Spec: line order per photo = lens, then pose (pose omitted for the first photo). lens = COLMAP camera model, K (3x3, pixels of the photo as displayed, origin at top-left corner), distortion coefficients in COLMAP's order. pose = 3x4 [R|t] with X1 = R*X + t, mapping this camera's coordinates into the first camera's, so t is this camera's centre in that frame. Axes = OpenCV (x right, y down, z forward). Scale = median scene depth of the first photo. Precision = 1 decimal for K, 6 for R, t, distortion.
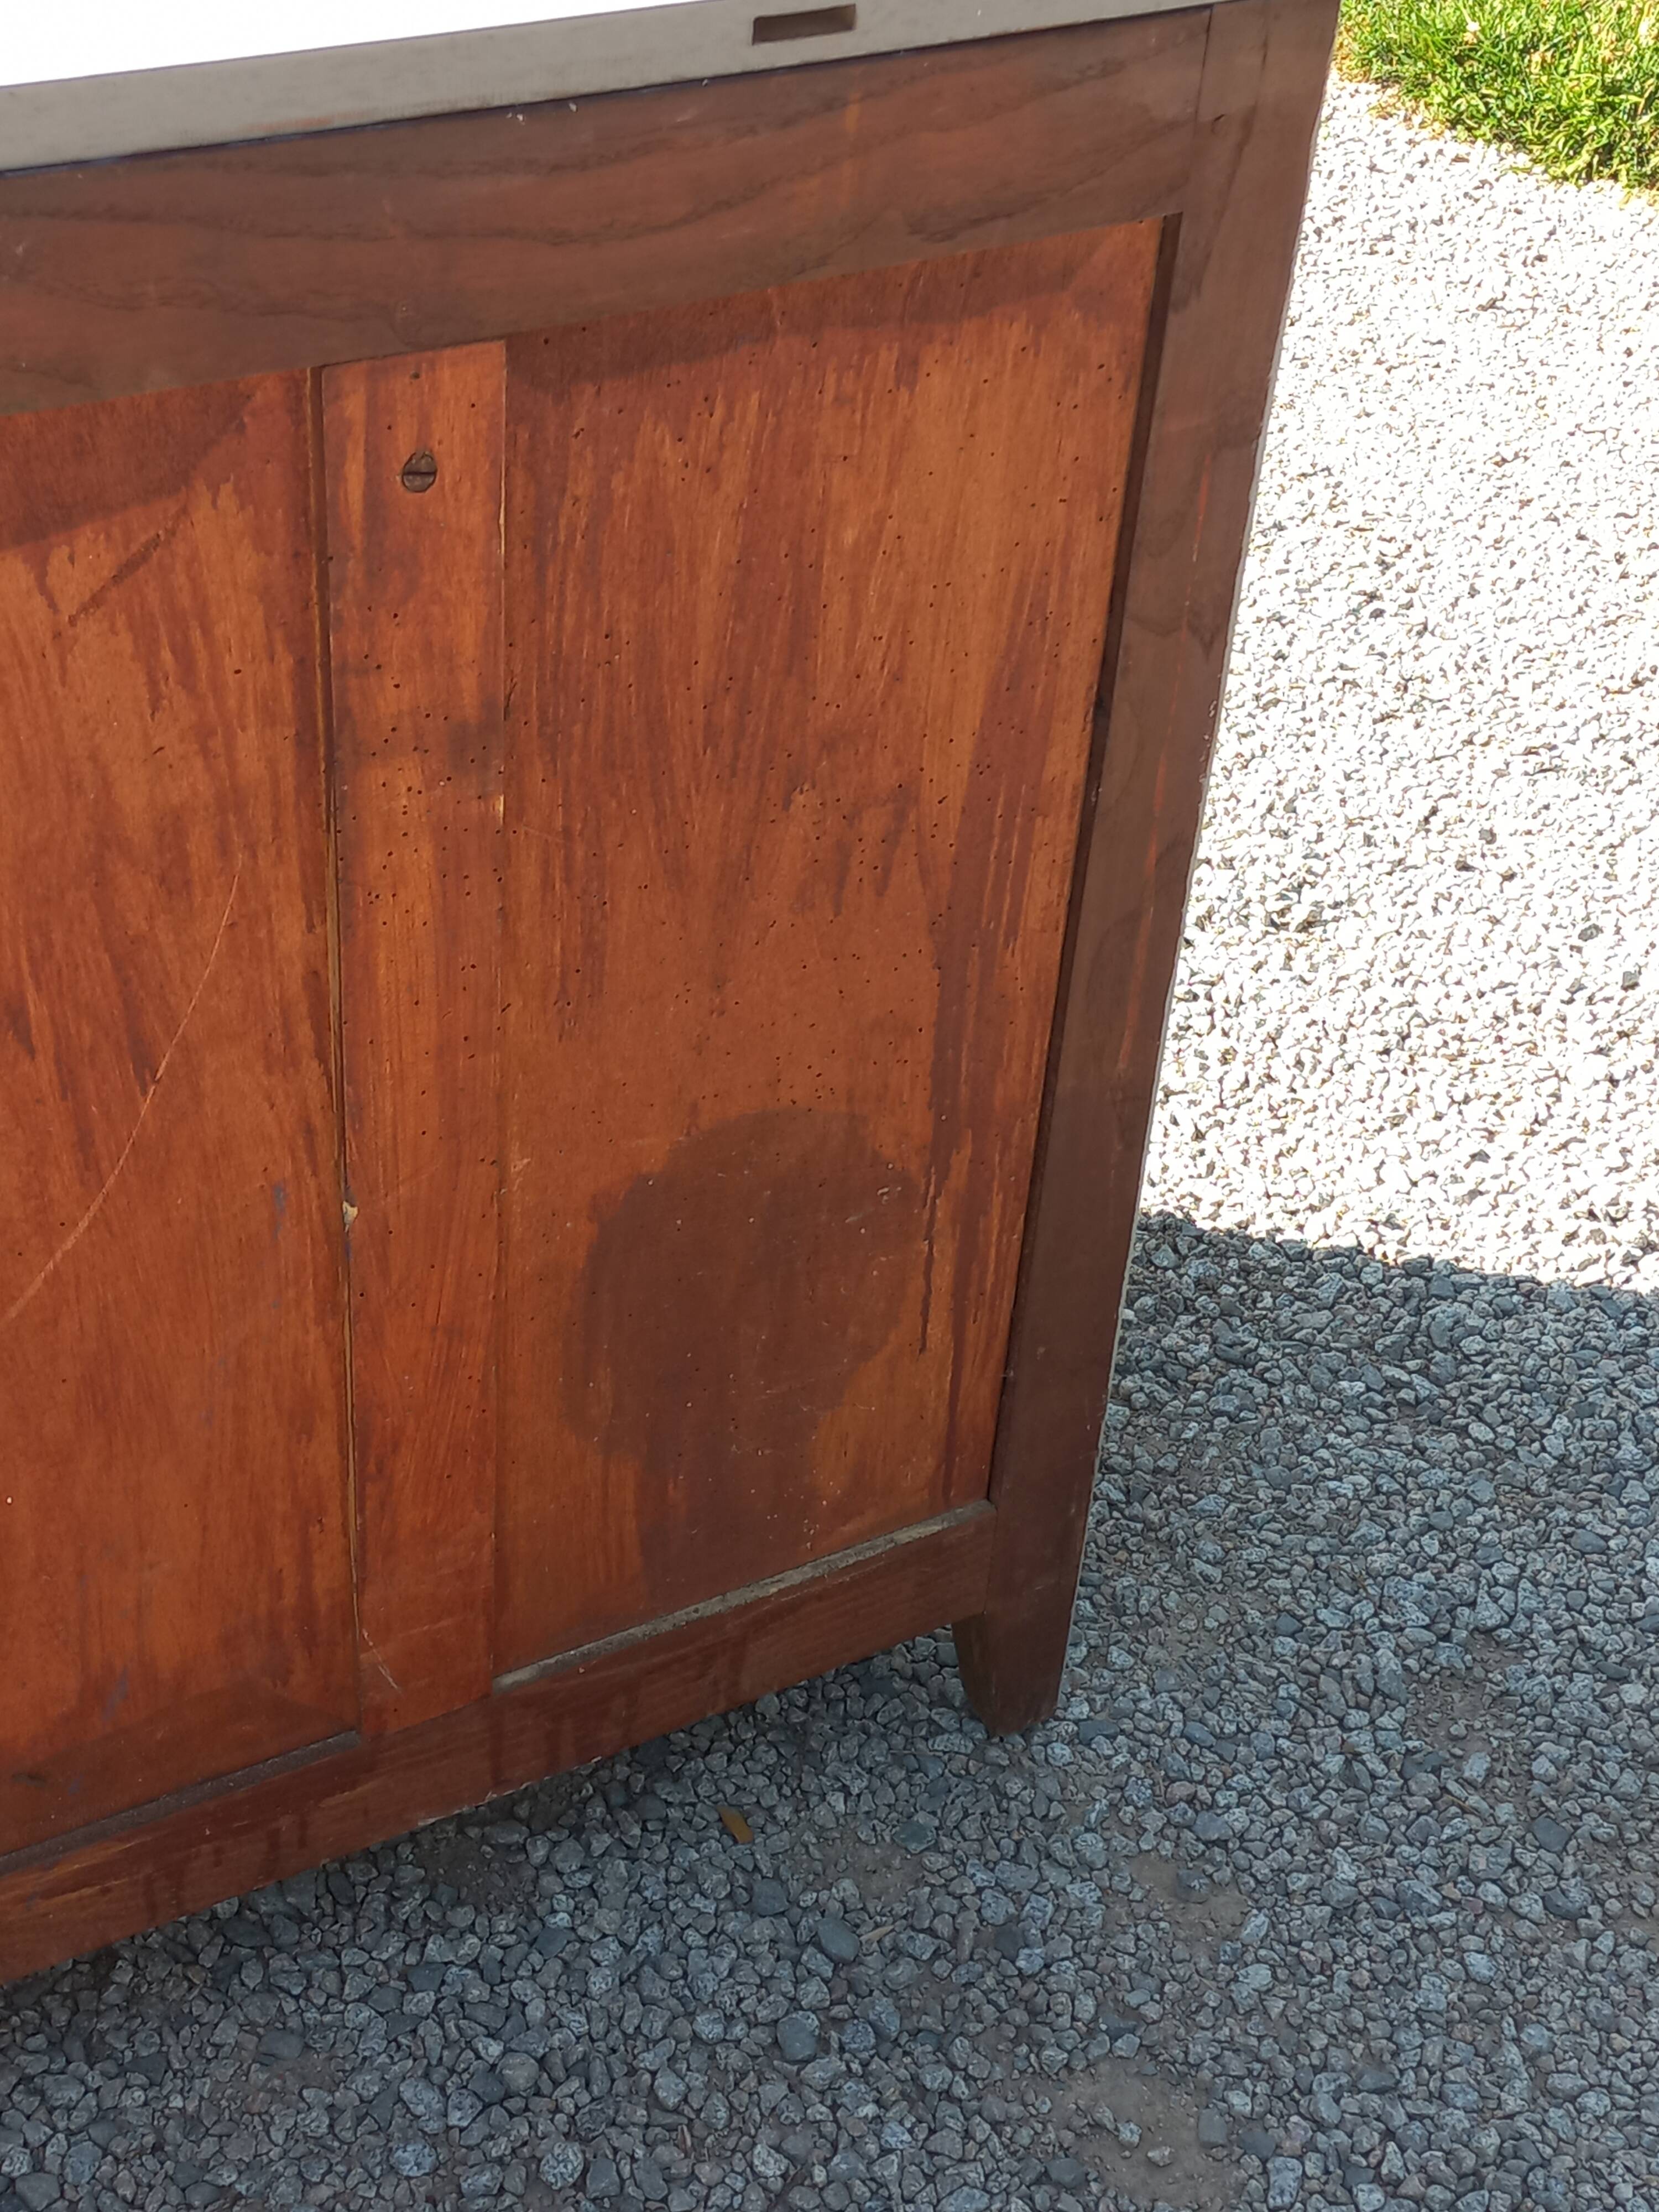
lens RADIAL K [[3191.4, 0, 848.6], [0, 3191.4, 1115.0], [0, 0, 1]] dist [0.081845, 0.000000]
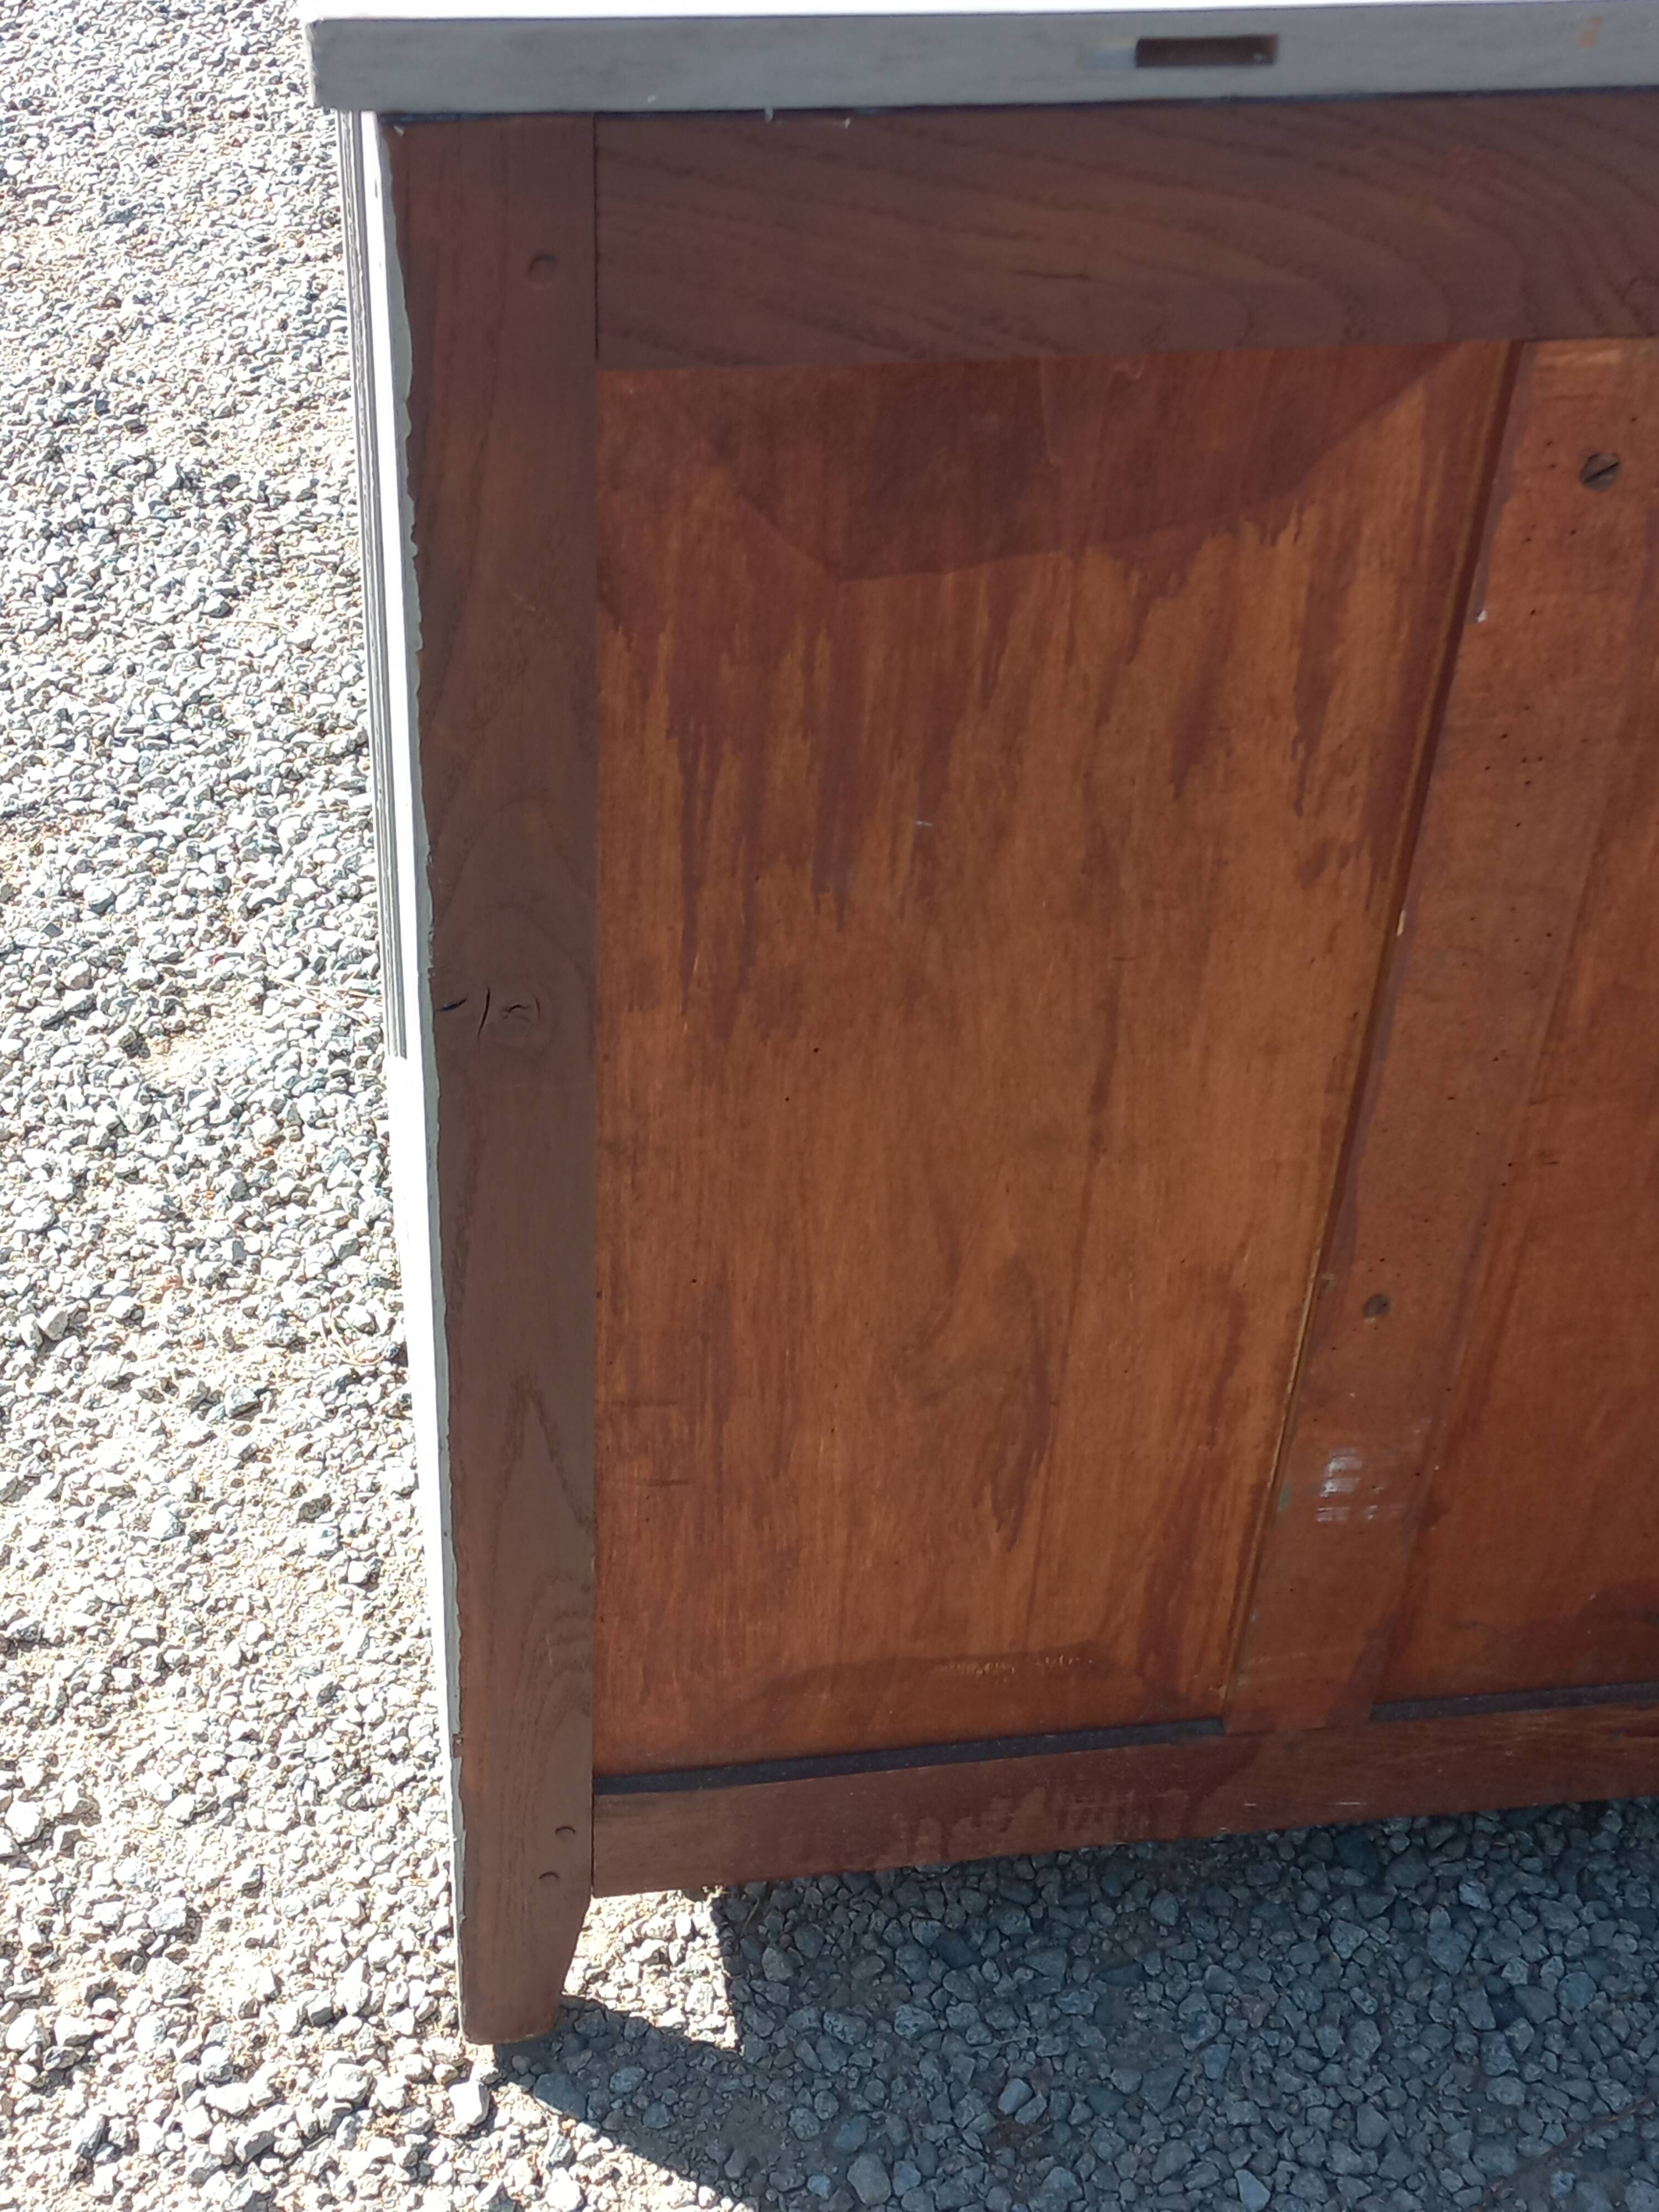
lens RADIAL K [[3191.4, 0, 837.9], [0, 3191.4, 1114.4], [0, 0, 1]] dist [0.081845, 0.000000]
pose [[0.938194, 0.206789, -0.277542, -0.261289], [-0.198762, 0.978384, 0.057079, 0.043151], [0.283346, 0.001614, 0.959016, -0.064319]]
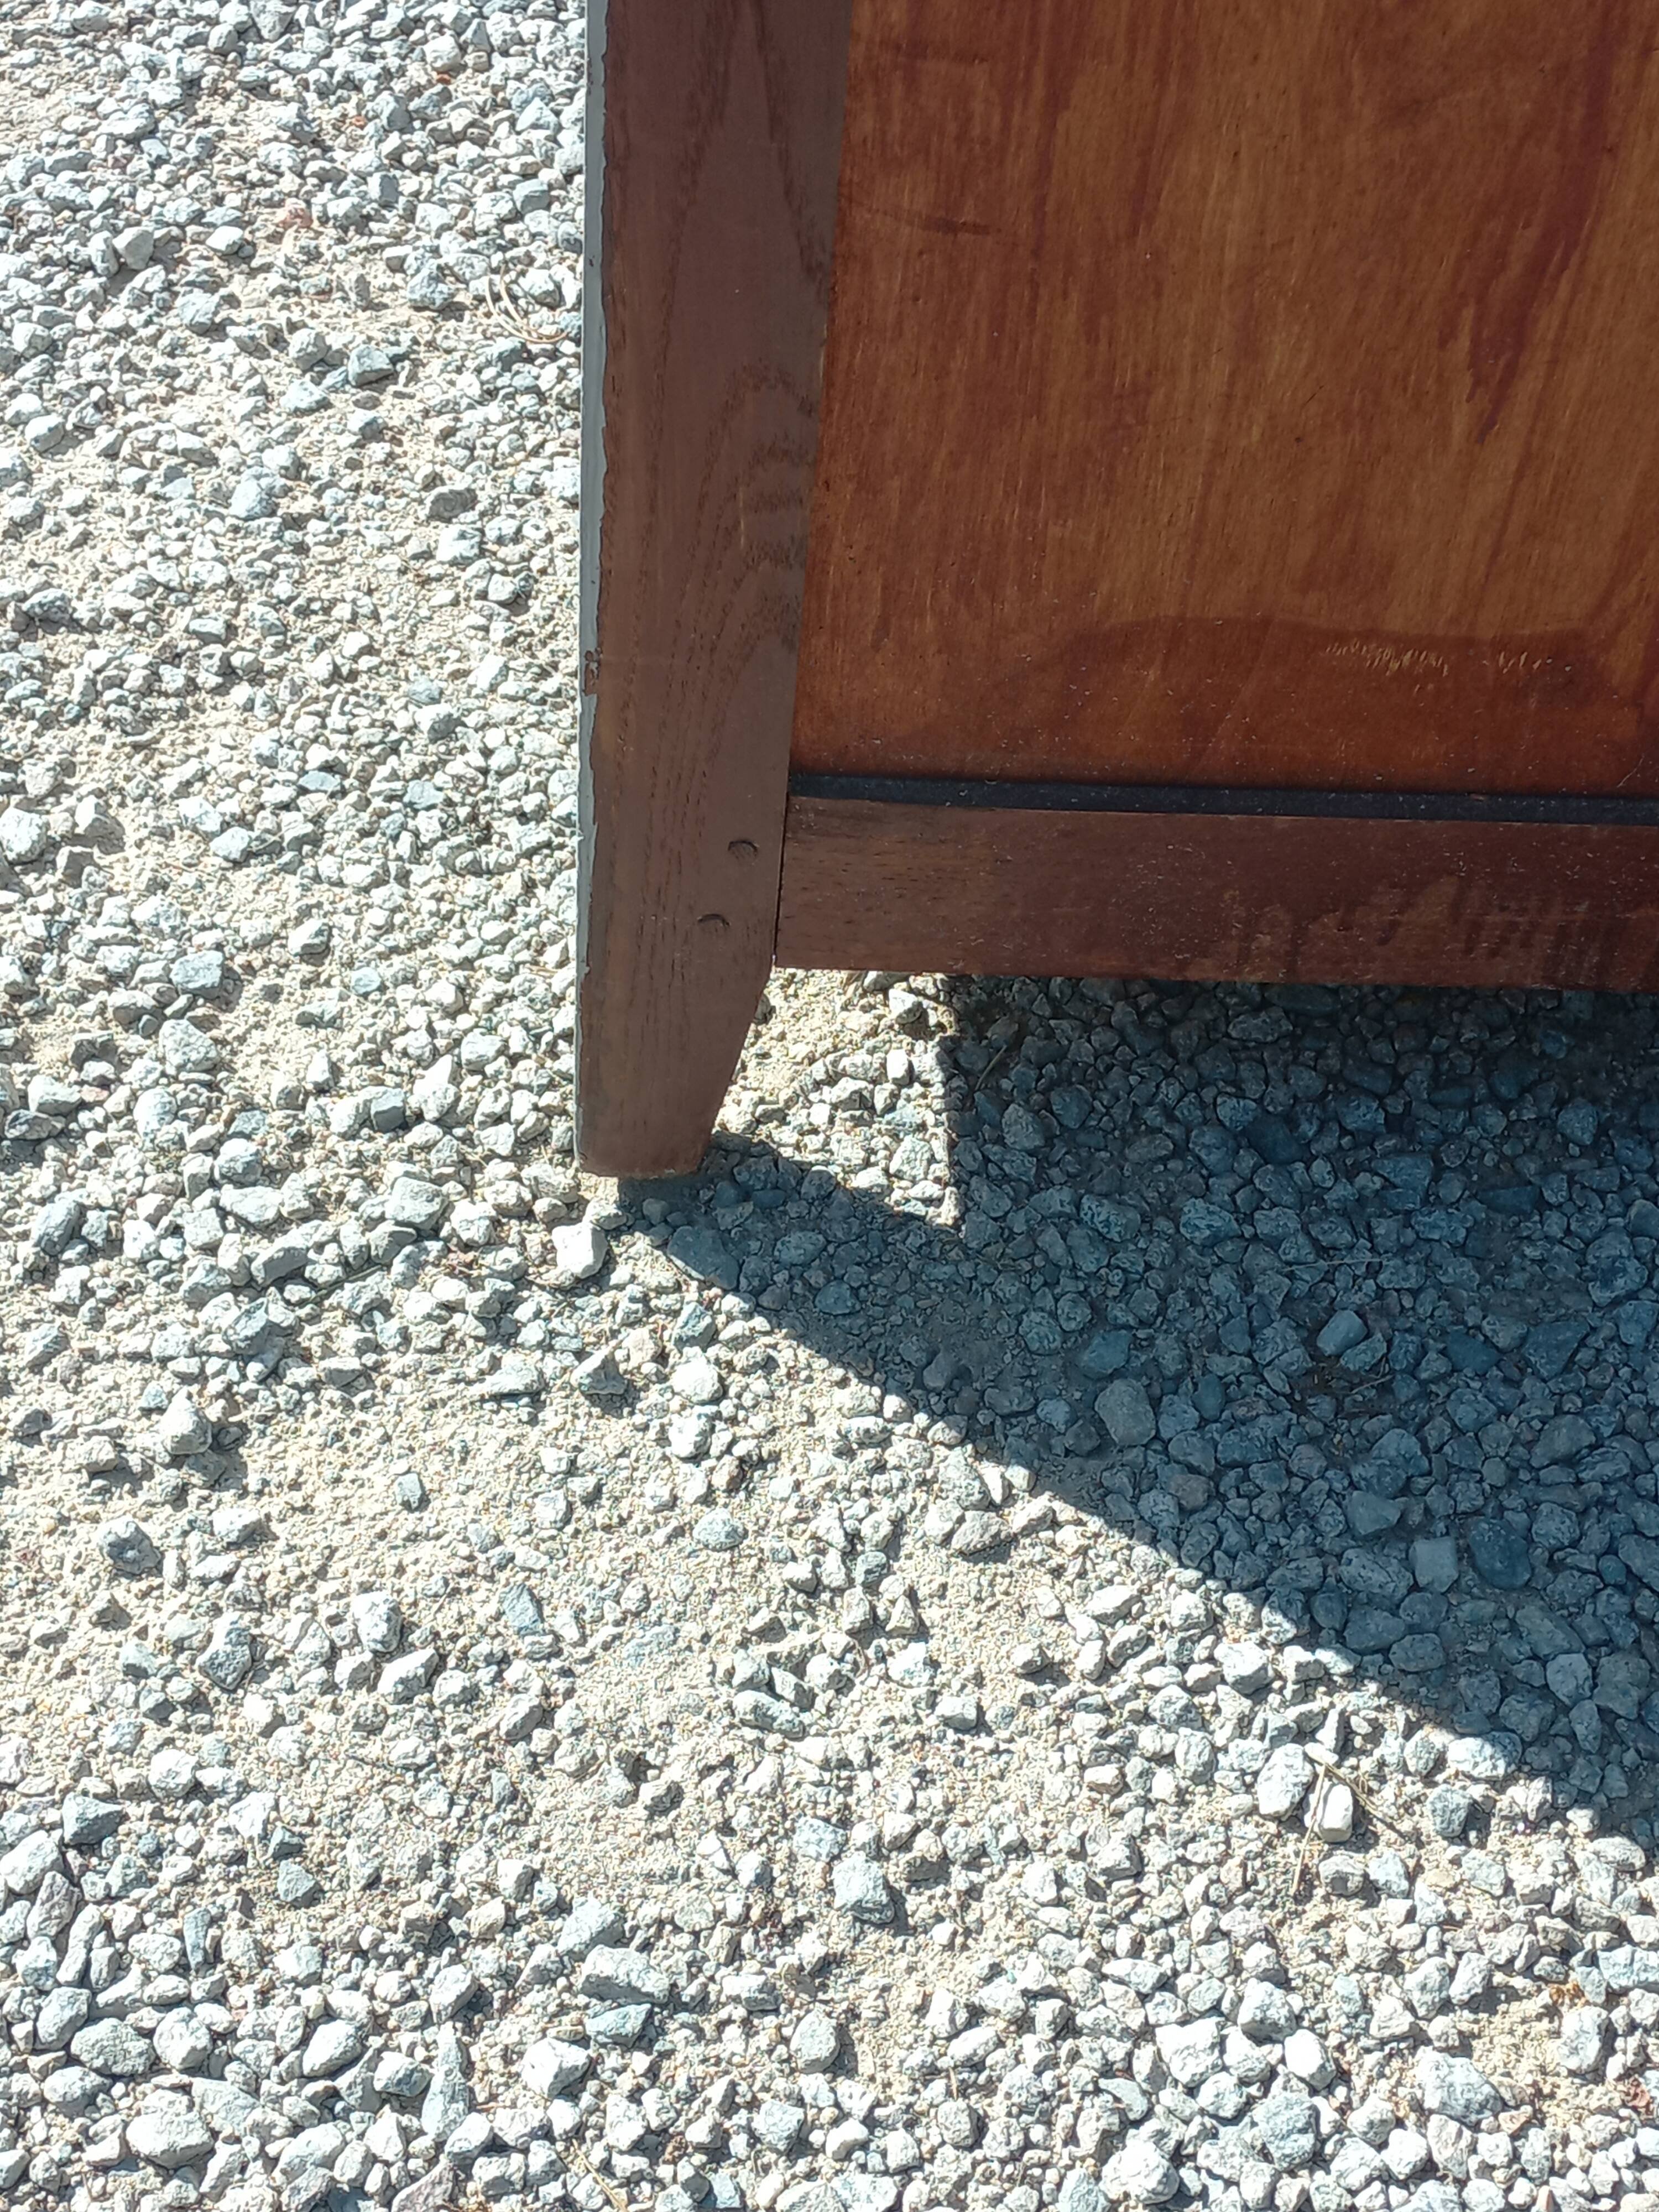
lens RADIAL K [[3191.4, 0, 825.1], [0, 3191.4, 1121.8], [0, 0, 1]] dist [0.081845, 0.000000]
pose [[0.884779, 0.350457, -0.307157, -0.333618], [-0.289947, 0.930000, 0.225898, 0.242318], [0.364824, -0.110810, 0.924459, 0.265113]]
